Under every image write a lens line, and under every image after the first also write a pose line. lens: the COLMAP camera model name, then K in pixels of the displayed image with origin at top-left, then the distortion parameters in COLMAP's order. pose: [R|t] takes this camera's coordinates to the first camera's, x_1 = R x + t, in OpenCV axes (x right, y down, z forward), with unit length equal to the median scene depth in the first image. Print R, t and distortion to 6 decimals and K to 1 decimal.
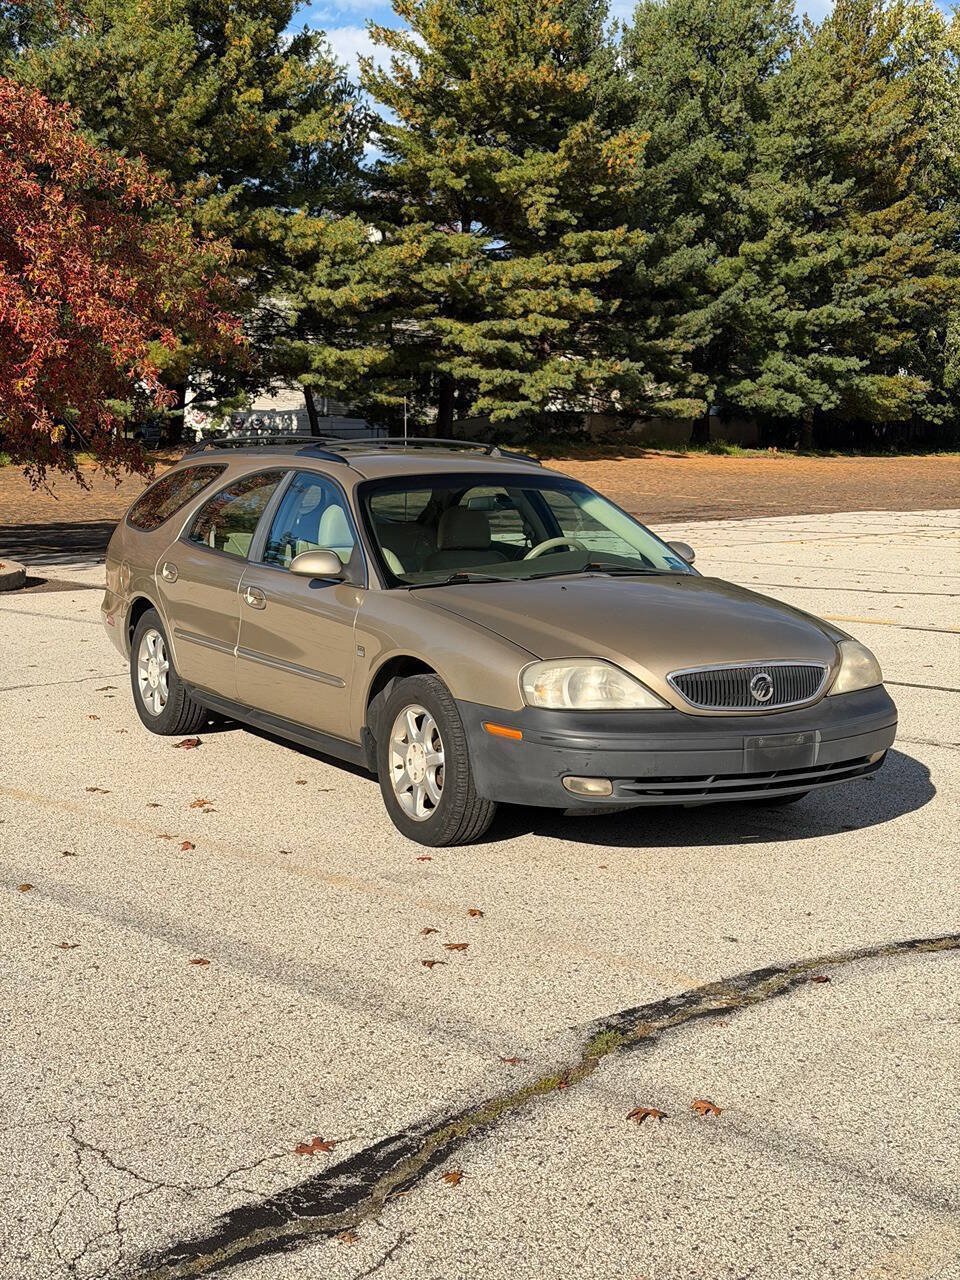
lens RADIAL K [[1773.7, 0, 473.6], [0, 1773.7, 652.5], [0, 0, 1]] dist [0.087880, 0.000000]
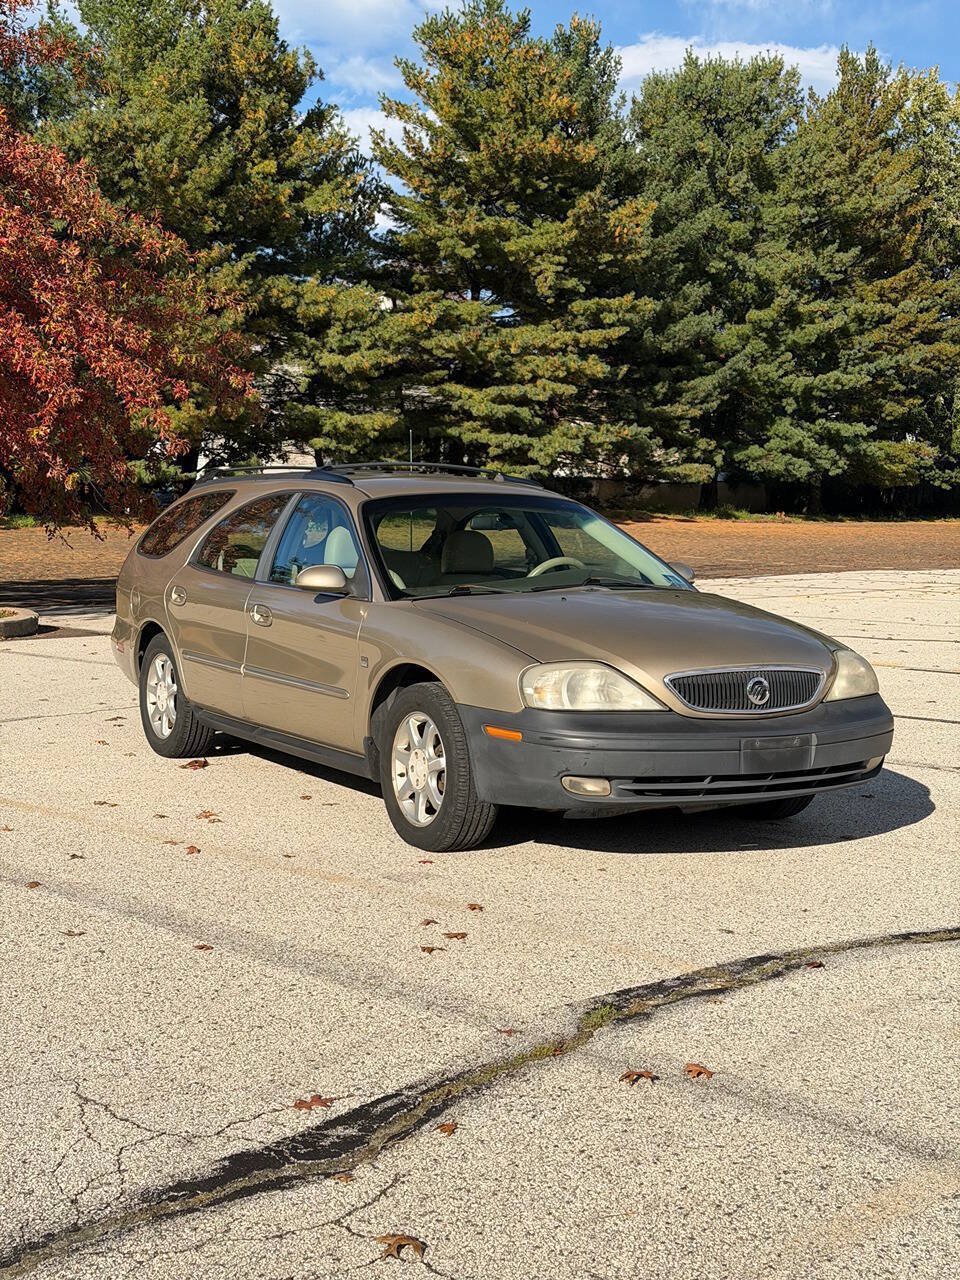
lens RADIAL K [[1773.7, 0, 459.1], [0, 1773.7, 649.6], [0, 0, 1]] dist [0.087880, 0.000000]
pose [[0.999904, 0.001299, -0.013792, 0.000641], [-0.001864, 0.999155, -0.041067, 0.004631], [0.013727, 0.041089, 0.999061, -0.002163]]
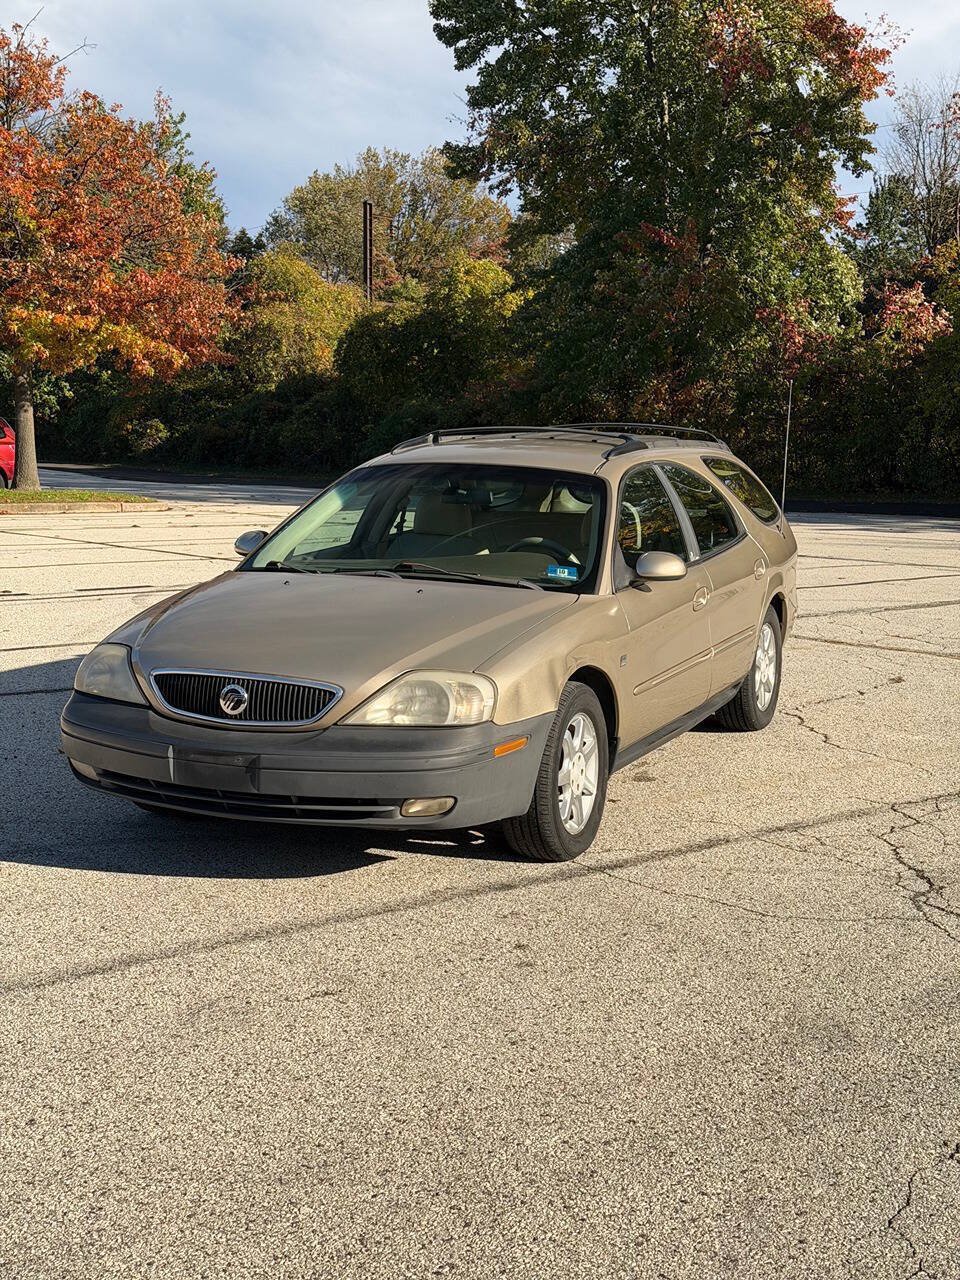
lens RADIAL K [[1773.7, 0, 483.7], [0, 1773.7, 646.0], [0, 0, 1]] dist [0.087880, 0.000000]
pose [[0.589335, 0.105169, -0.801014, 0.119653], [-0.099916, 0.993367, 0.056912, -0.009061], [0.801686, 0.046494, 0.595934, 0.067277]]
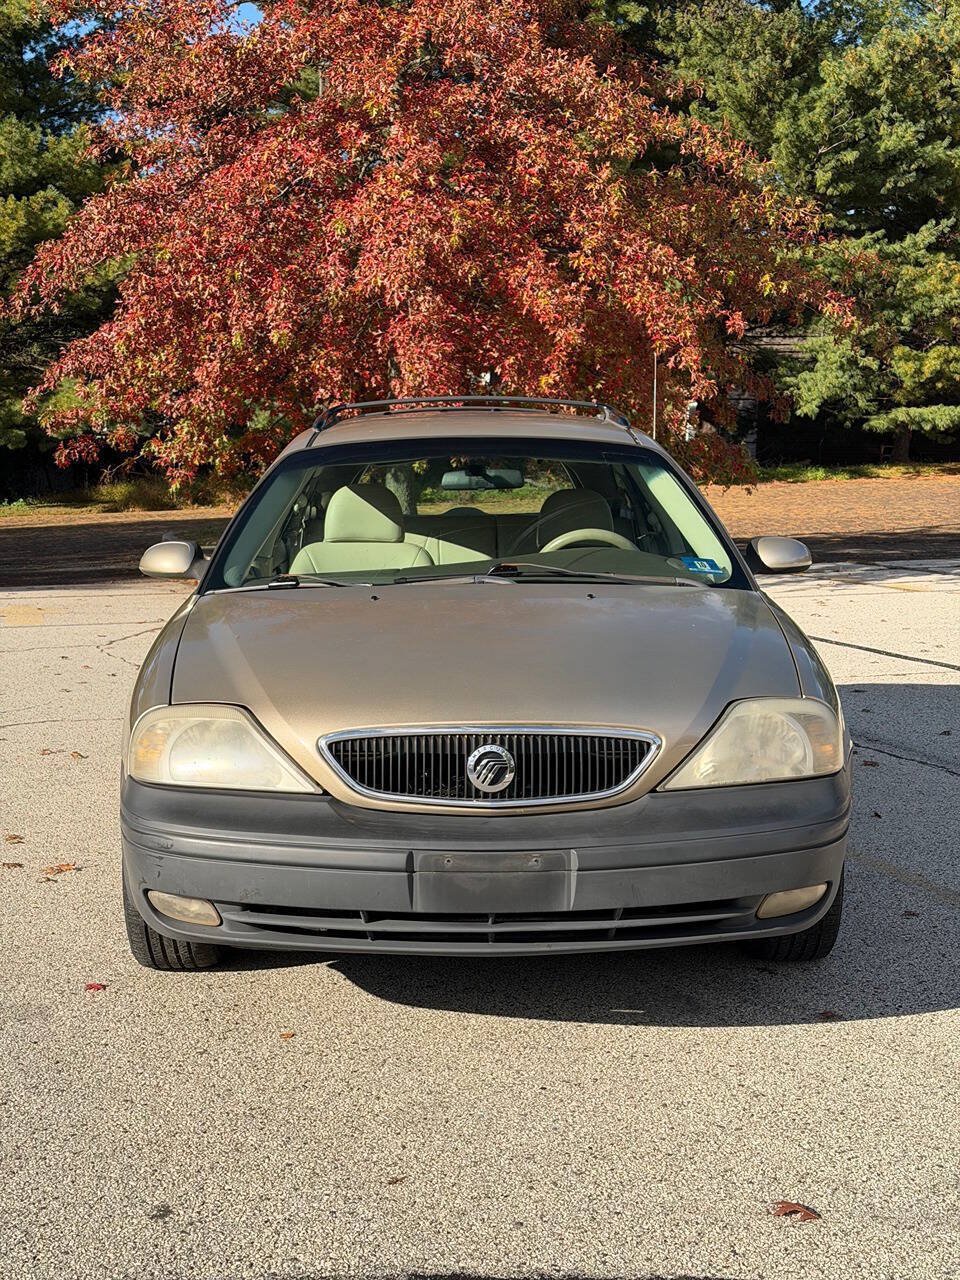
lens RADIAL K [[1773.7, 0, 471.6], [0, 1773.7, 652.5], [0, 0, 1]] dist [0.087880, 0.000000]
pose [[0.866696, 0.032241, -0.497793, 0.054876], [-0.038178, 0.999269, -0.001751, -0.002162], [0.497373, 0.020522, 0.867294, 0.059168]]
